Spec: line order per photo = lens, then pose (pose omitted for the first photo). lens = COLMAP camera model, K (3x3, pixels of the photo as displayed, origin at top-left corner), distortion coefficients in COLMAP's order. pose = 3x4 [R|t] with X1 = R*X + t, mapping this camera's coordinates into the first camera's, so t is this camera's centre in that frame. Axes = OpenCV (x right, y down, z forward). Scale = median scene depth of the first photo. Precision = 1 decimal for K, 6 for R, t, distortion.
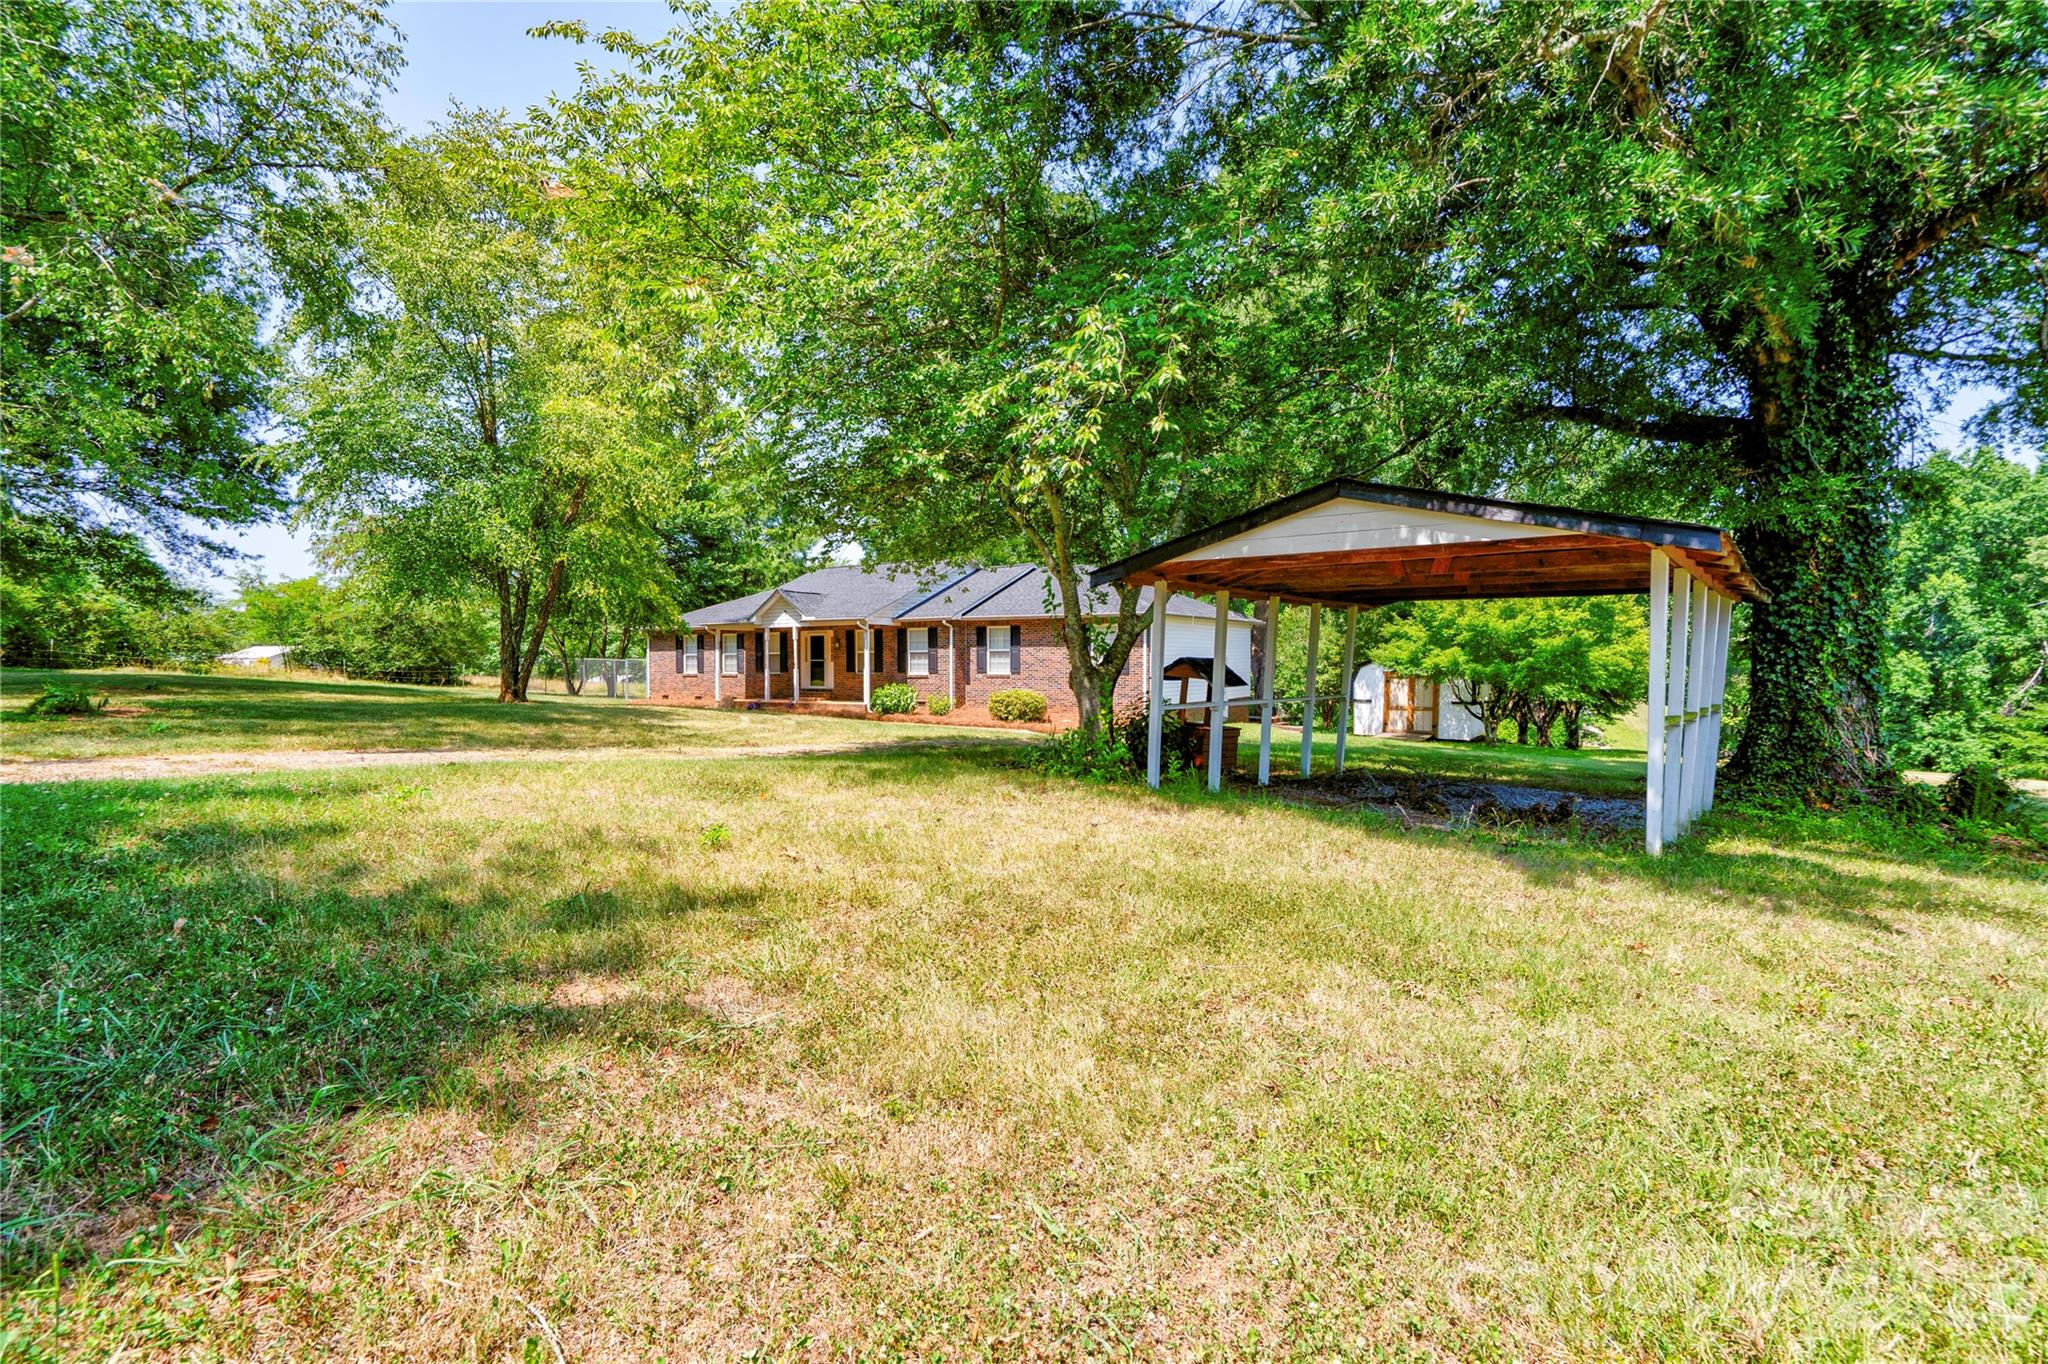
lens RADIAL K [[947.0, 0, 1009.7], [0, 947.0, 668.2], [0, 0, 1]] dist [0.000123, 0.011740]
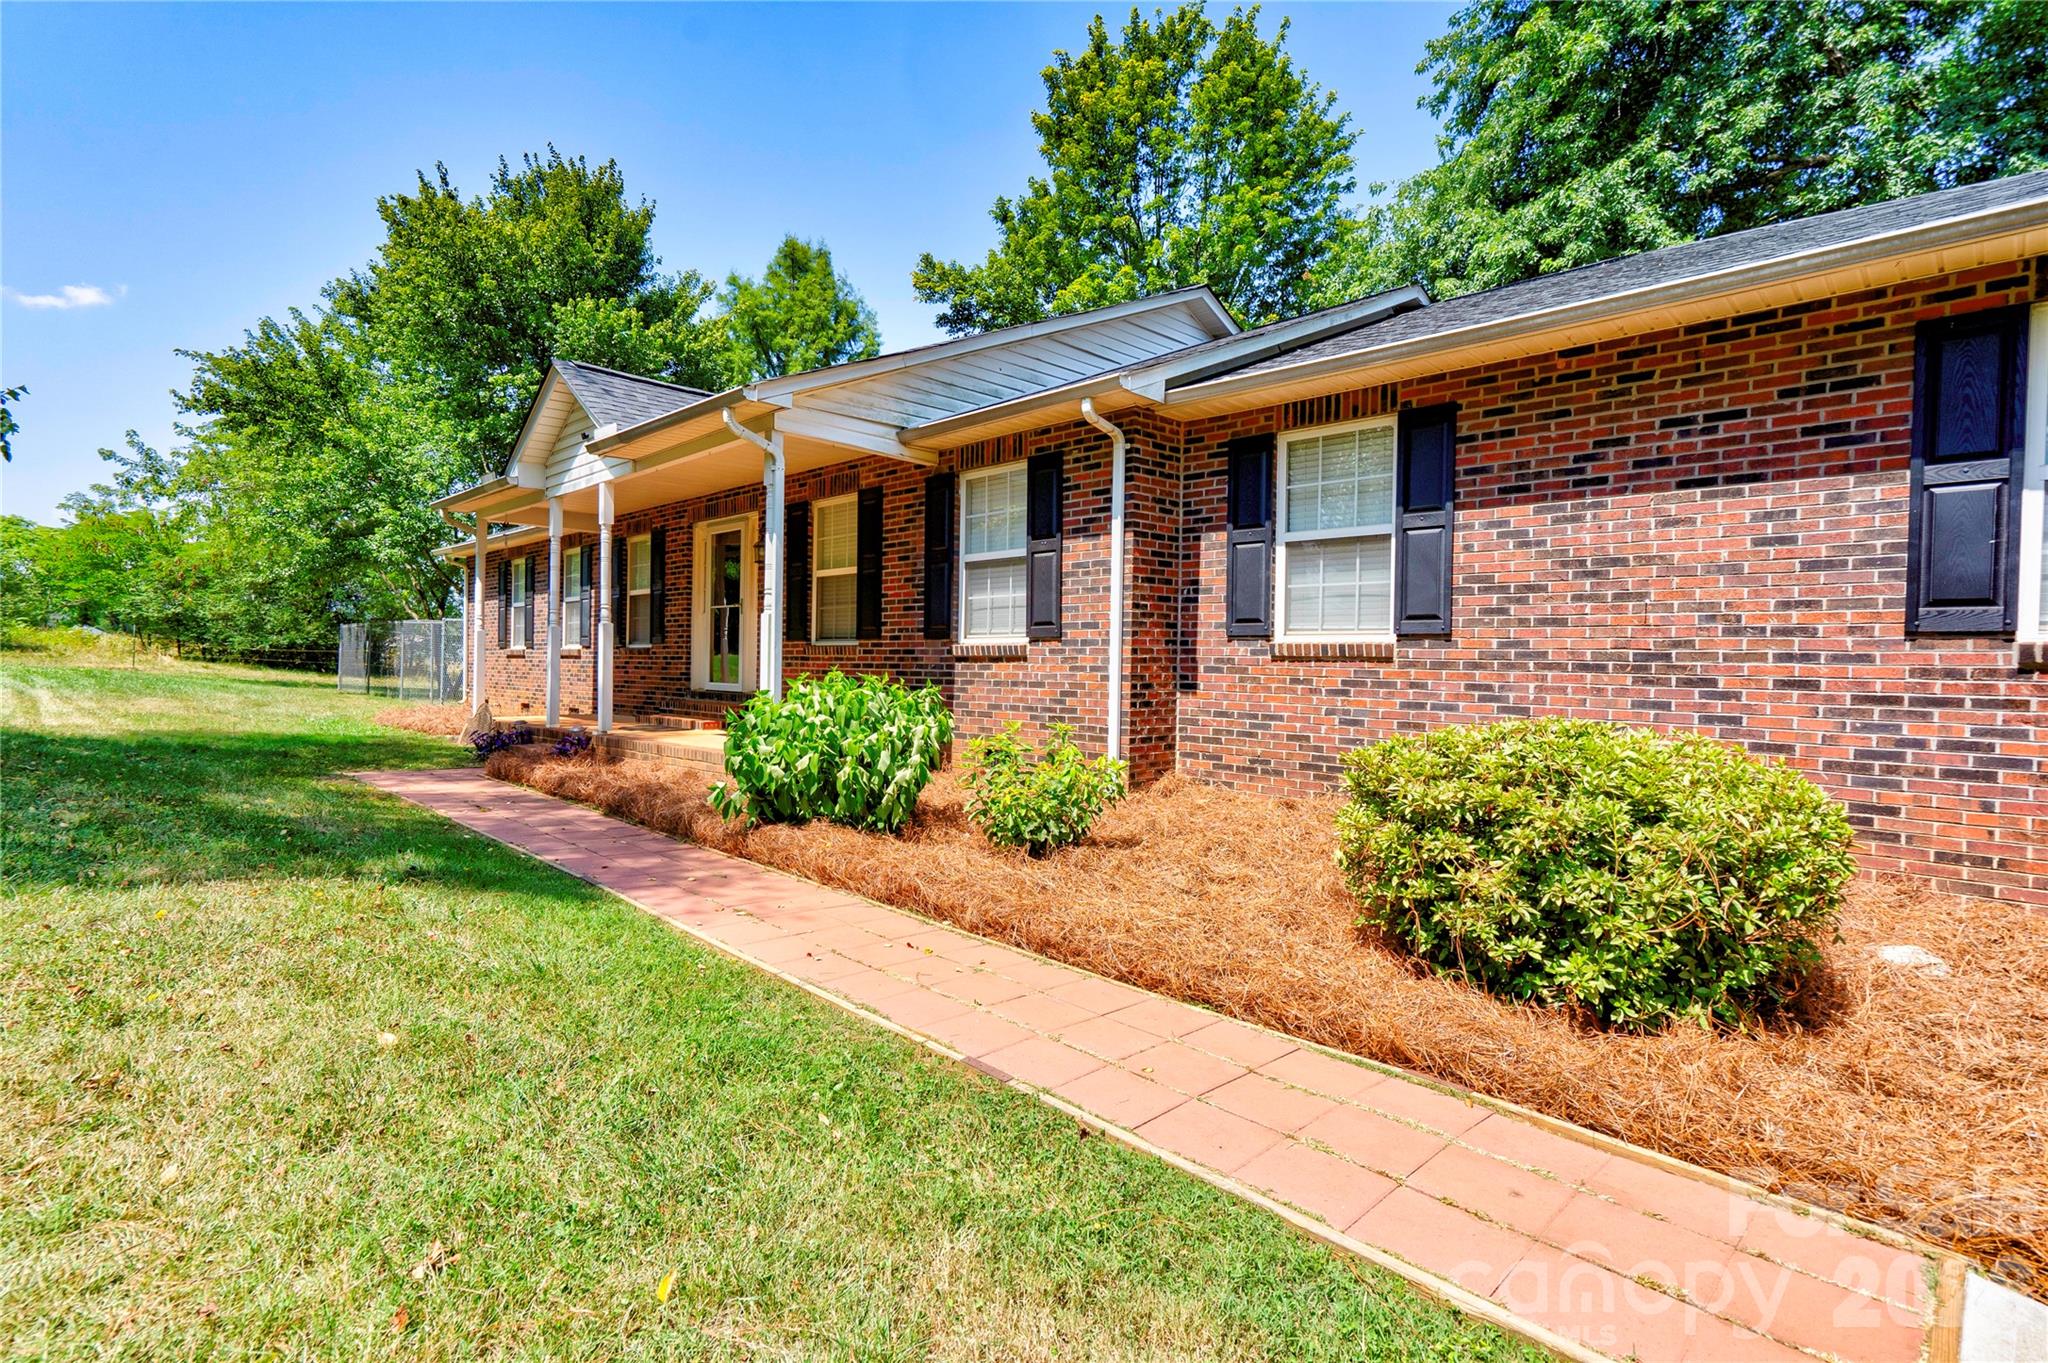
lens RADIAL K [[983.6, 0, 1007.6], [0, 983.6, 667.6], [0, 0, 1]] dist [-0.003767, 0.013175]
pose [[0.977891, 0.019547, -0.208201, -0.035682], [-0.021512, 0.999743, -0.007179, 0.014403], [0.208007, 0.011499, 0.978060, 0.725982]]
